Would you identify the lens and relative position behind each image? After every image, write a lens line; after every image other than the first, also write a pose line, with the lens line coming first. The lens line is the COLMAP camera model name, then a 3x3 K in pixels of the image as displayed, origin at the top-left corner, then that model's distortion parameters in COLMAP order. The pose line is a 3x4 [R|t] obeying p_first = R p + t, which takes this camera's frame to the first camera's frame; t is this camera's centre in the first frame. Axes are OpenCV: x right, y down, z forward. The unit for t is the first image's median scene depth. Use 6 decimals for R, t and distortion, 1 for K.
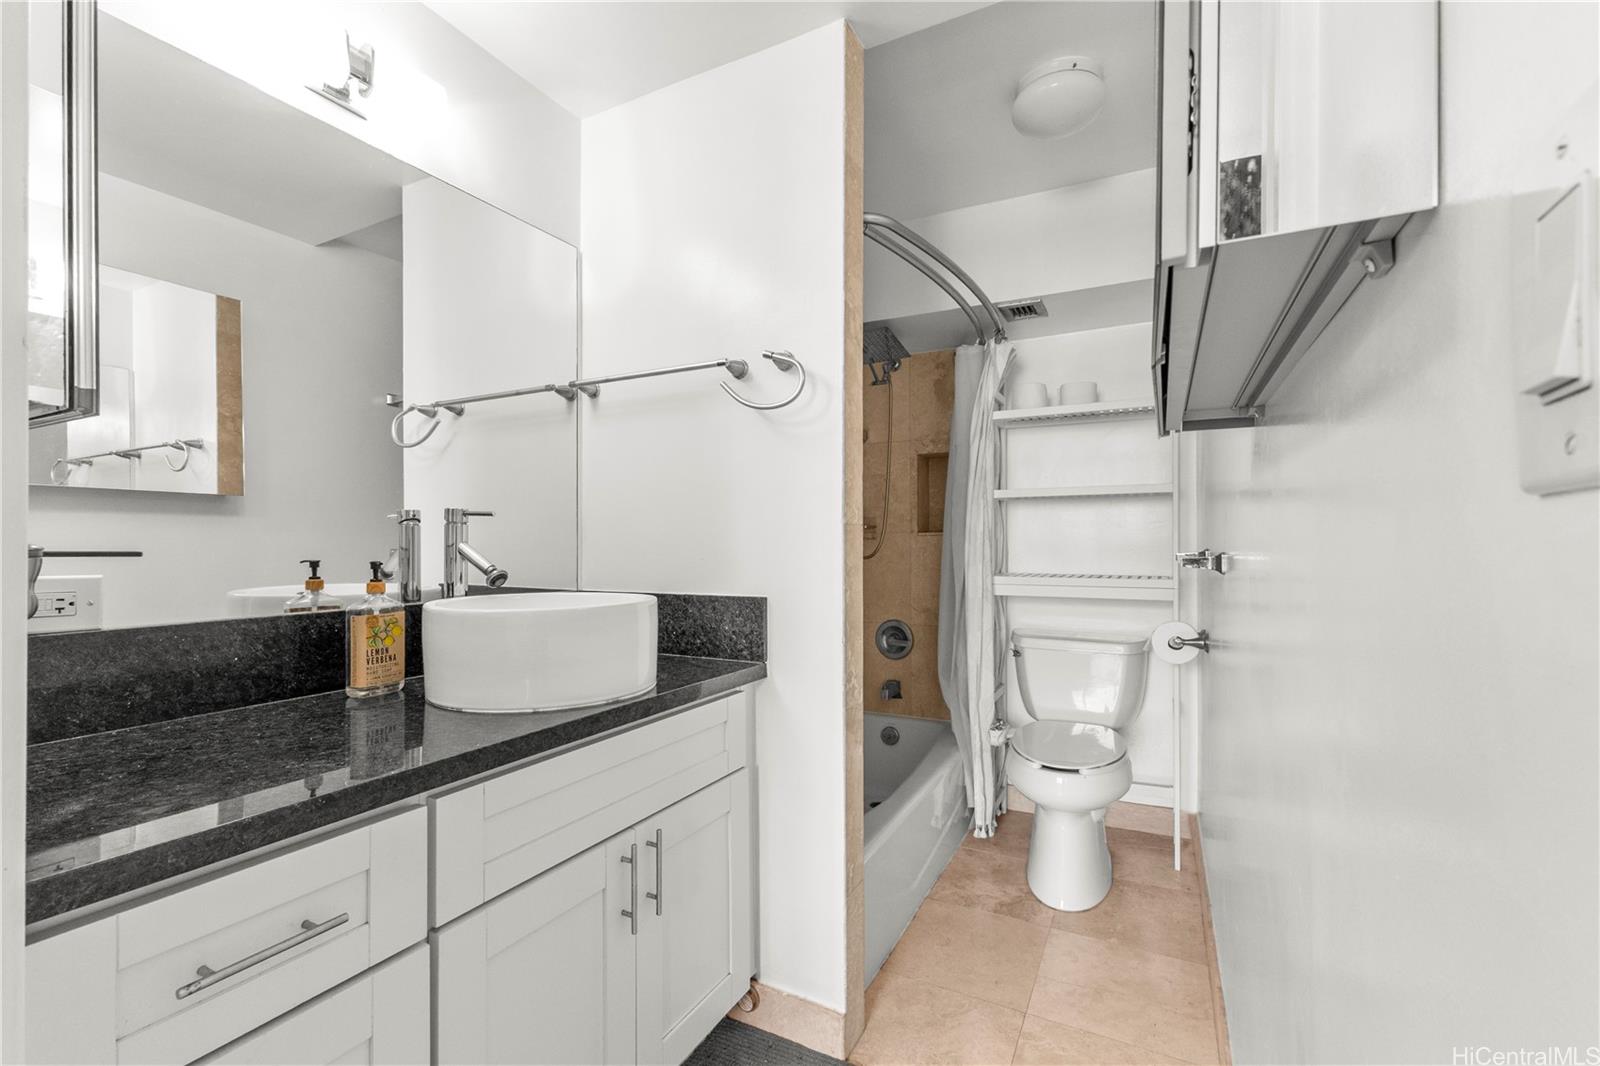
lens RADIAL K [[692.4, 0, 795.0], [0, 692.4, 537.2], [0, 0, 1]] dist [0.005230, -0.001090]
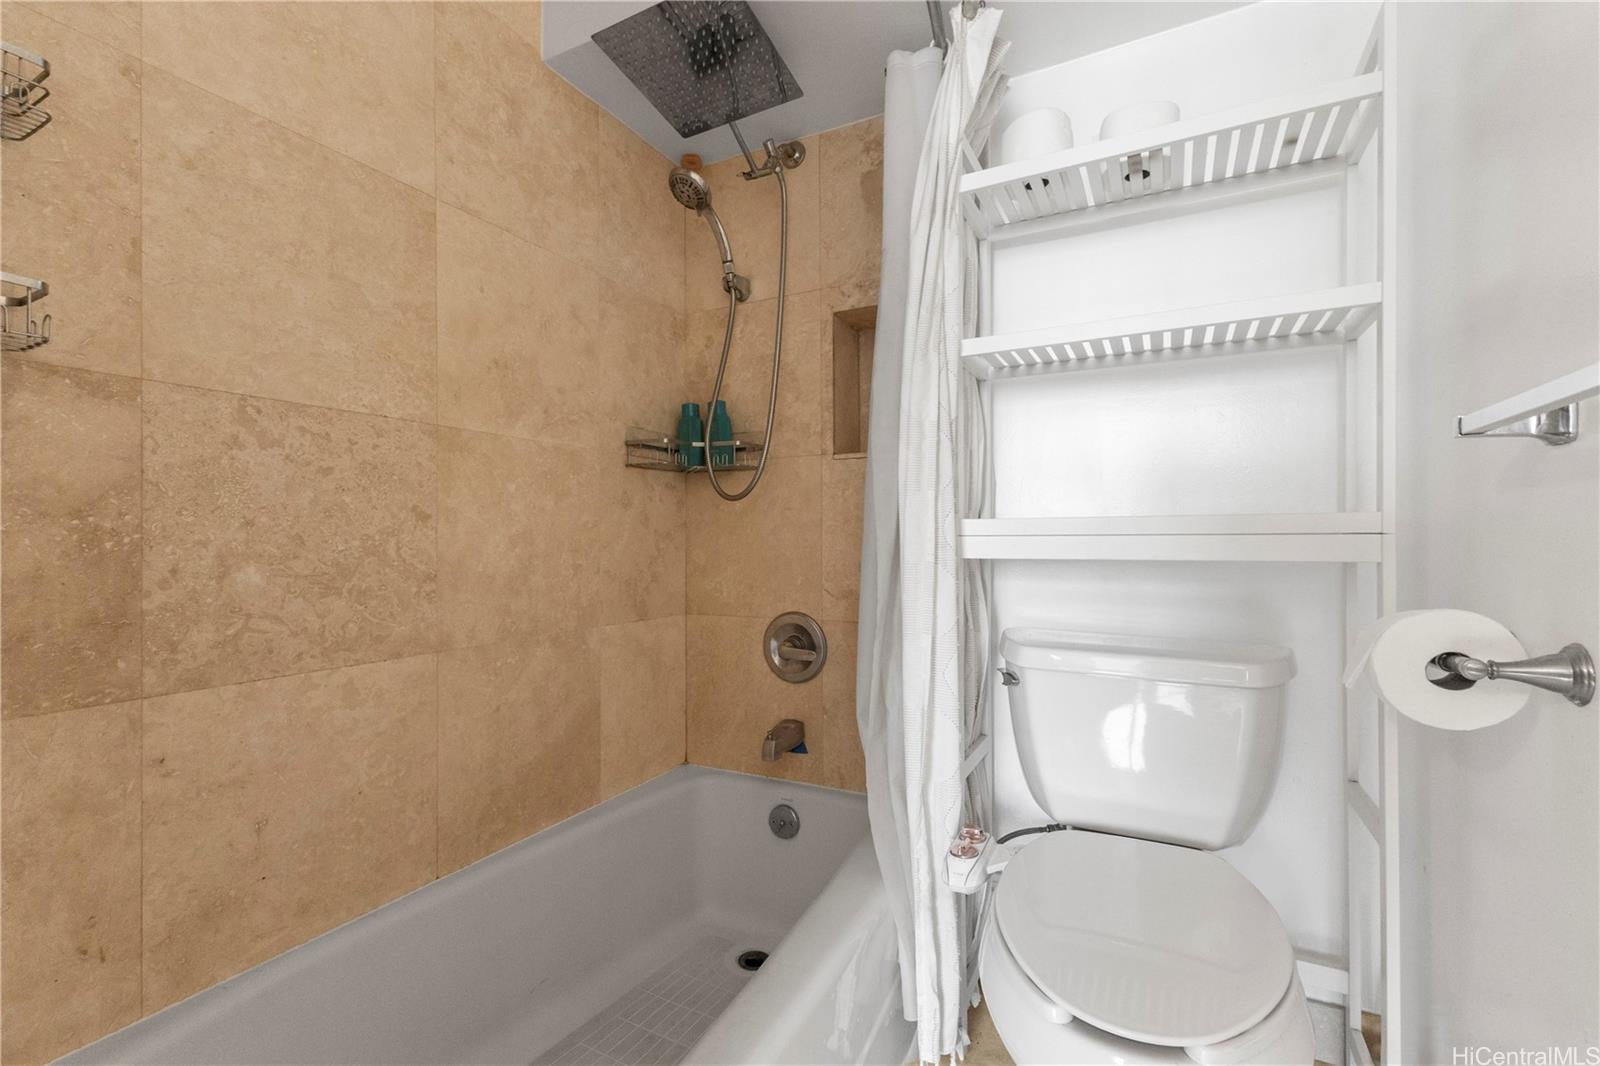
lens RADIAL K [[692.4, 0, 804.0], [0, 692.4, 538.0], [0, 0, 1]] dist [0.005230, -0.001090]
pose [[0.999958, -0.002945, 0.008712, 0.171166], [0.002874, 0.999962, 0.008199, 0.064020], [-0.008736, -0.008173, 0.999928, 0.514568]]
